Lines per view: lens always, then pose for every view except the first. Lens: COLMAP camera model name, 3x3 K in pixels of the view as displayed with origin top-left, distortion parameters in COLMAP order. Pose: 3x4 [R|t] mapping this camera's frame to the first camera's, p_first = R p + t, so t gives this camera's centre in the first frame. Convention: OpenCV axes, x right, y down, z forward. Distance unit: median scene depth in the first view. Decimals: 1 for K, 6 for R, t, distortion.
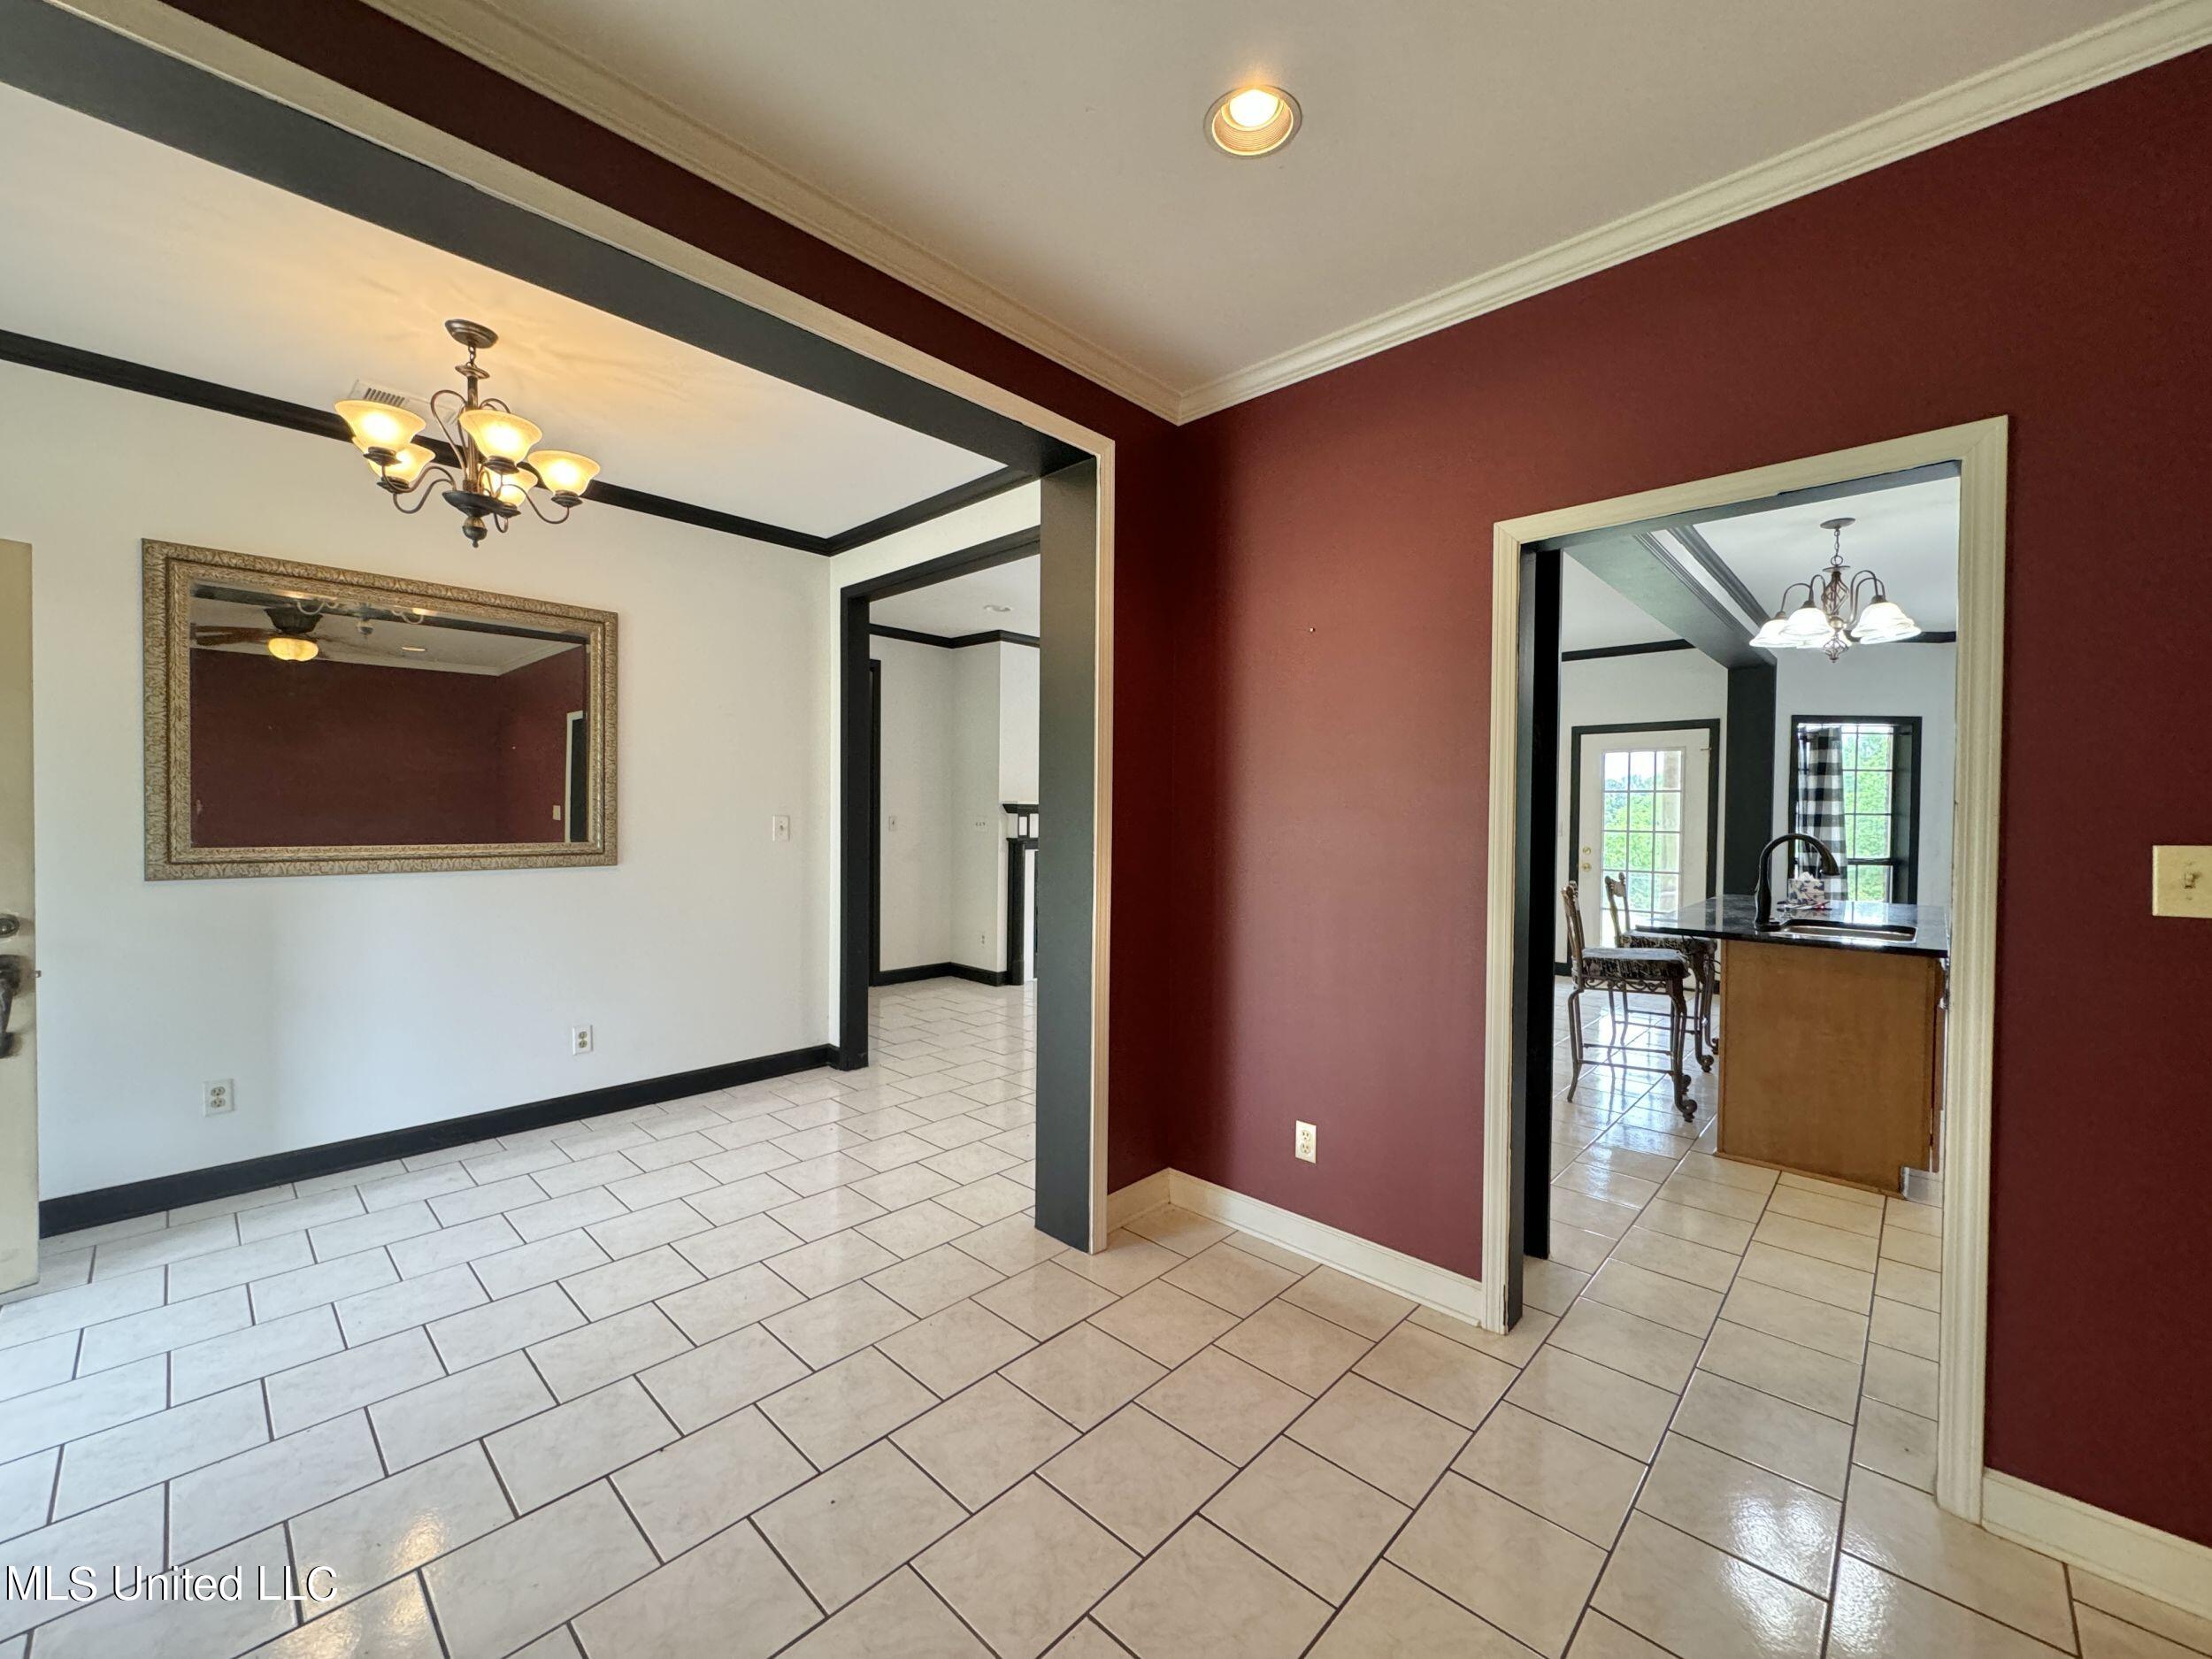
lens RADIAL K [[885.6, 0, 1109.0], [0, 885.6, 824.8], [0, 0, 1]] dist [-0.001813, 0.000593]
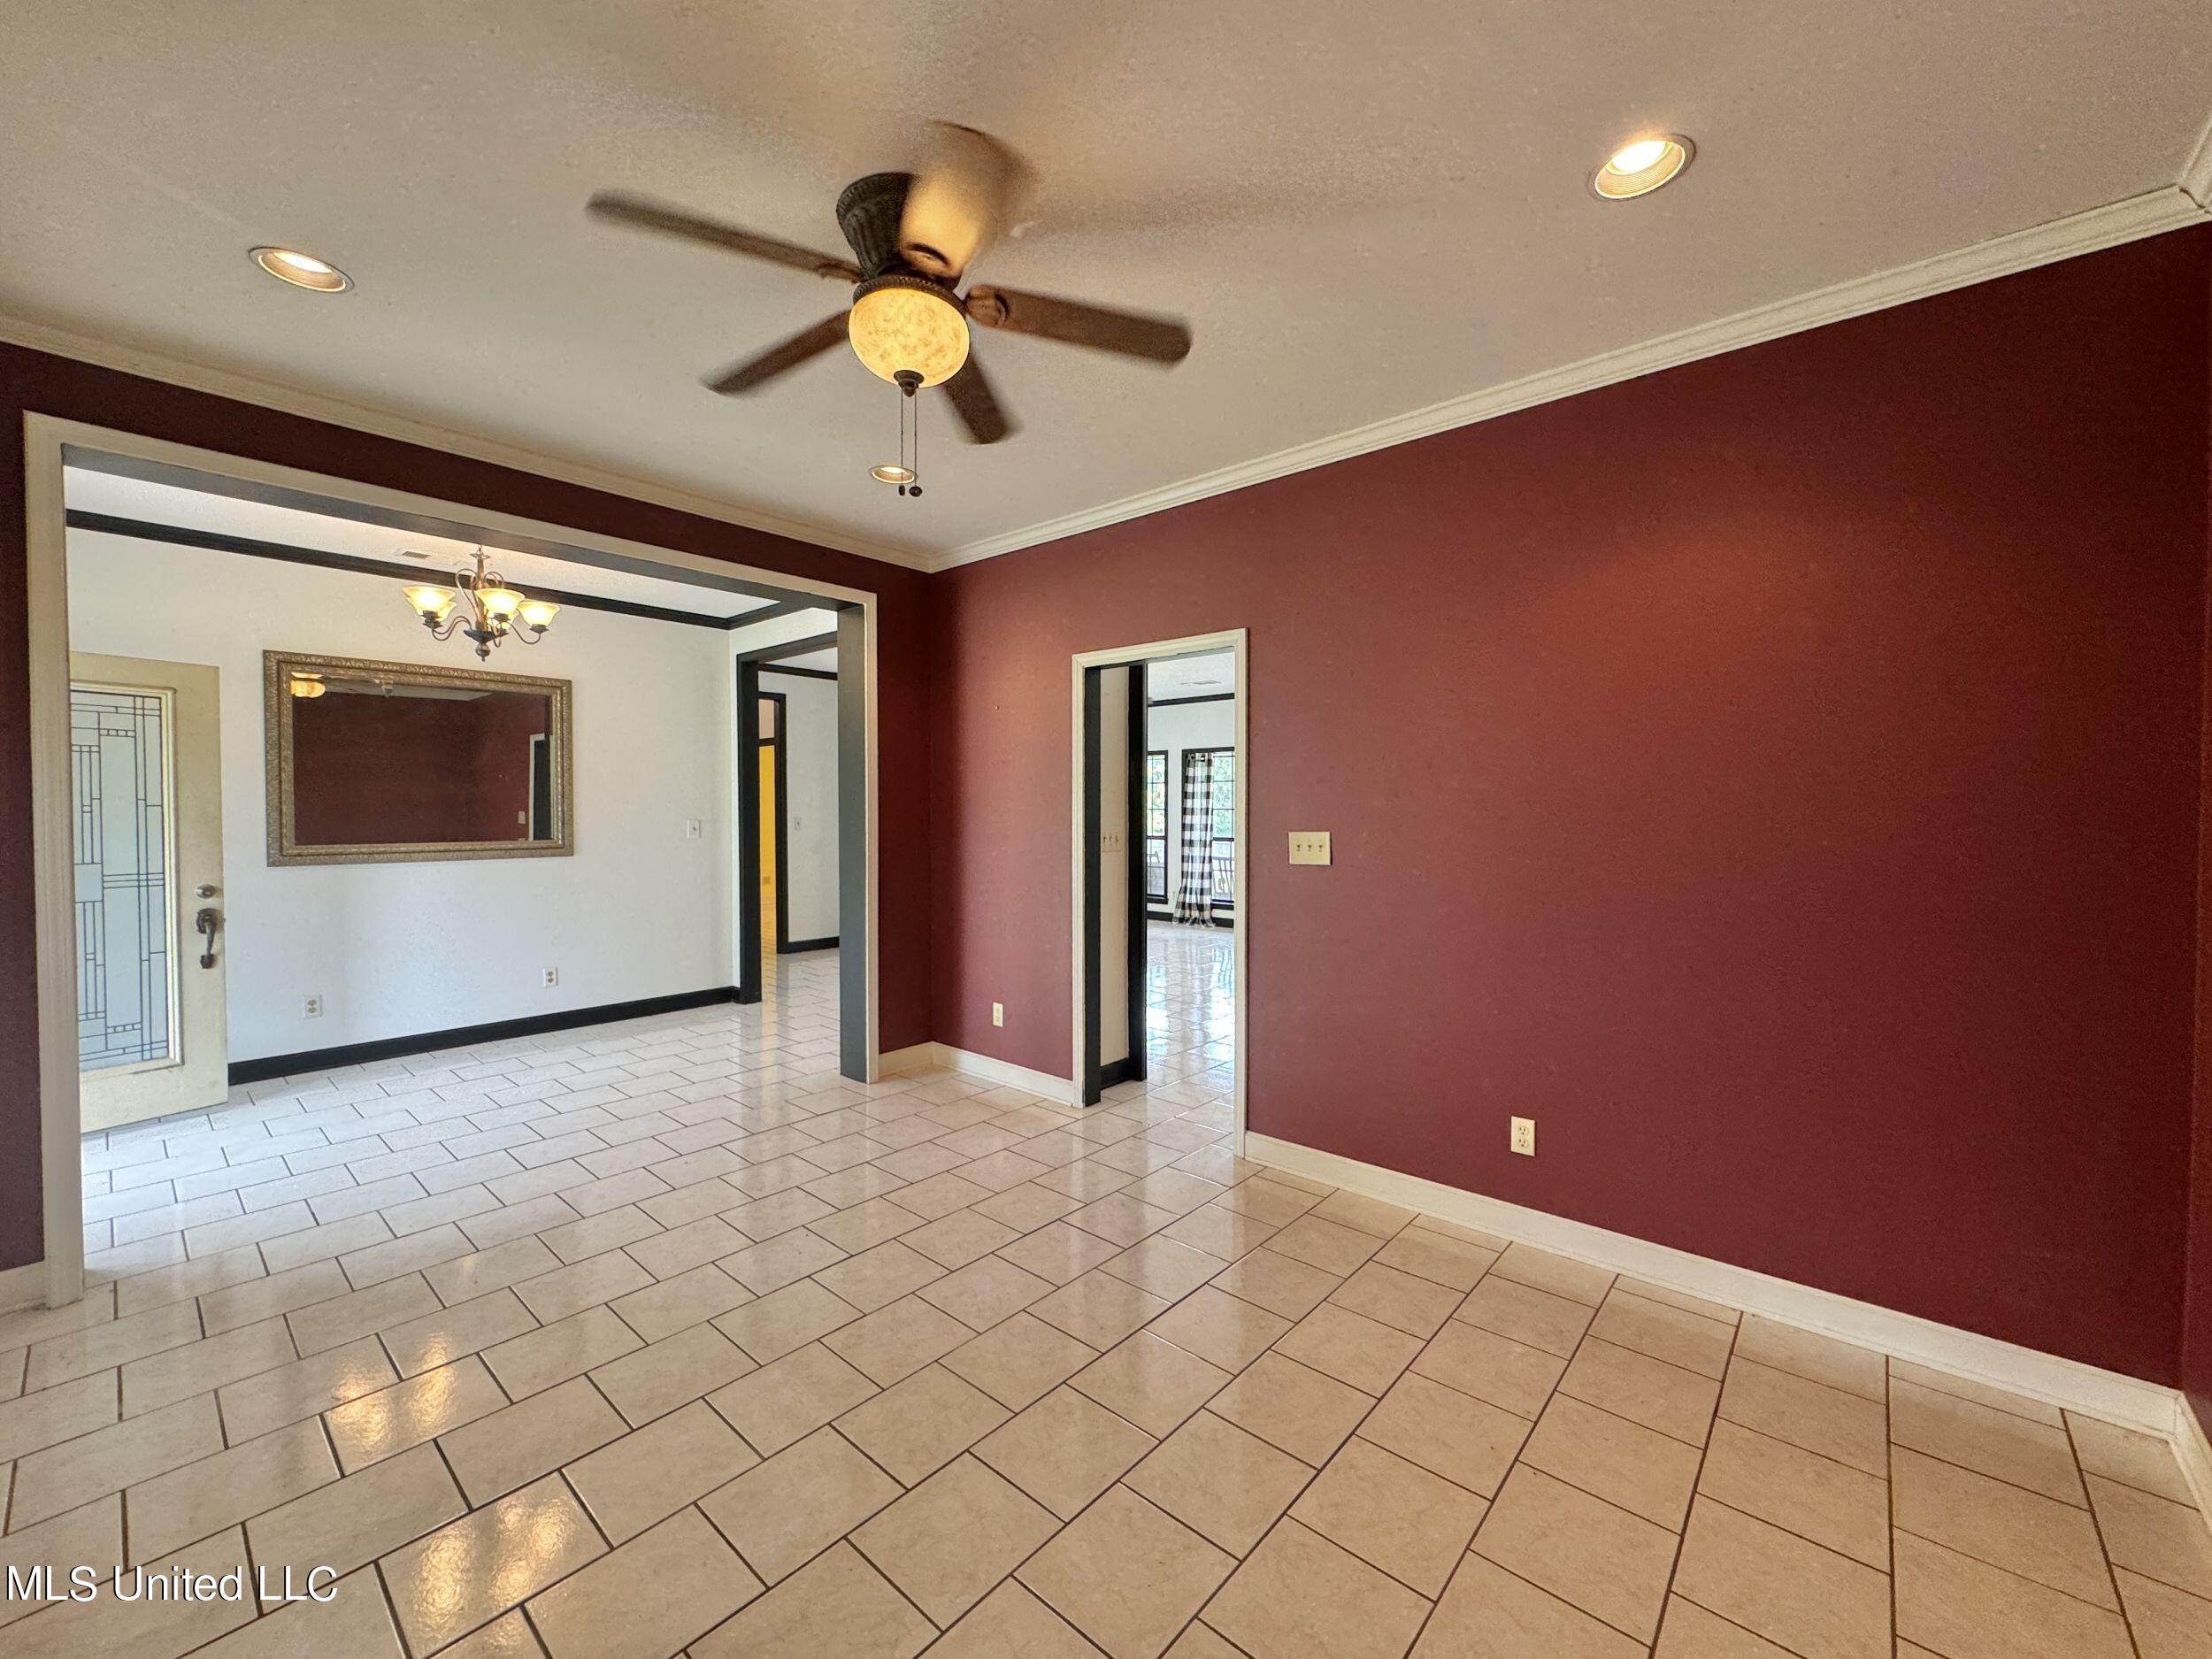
lens RADIAL K [[885.6, 0, 1105.7], [0, 885.6, 824.1], [0, 0, 1]] dist [-0.001813, 0.000593]
pose [[0.999379, -0.009911, 0.033815, 0.341681], [0.009762, 0.999942, 0.004552, -0.005202], [-0.033858, -0.004219, 0.999418, -0.611318]]
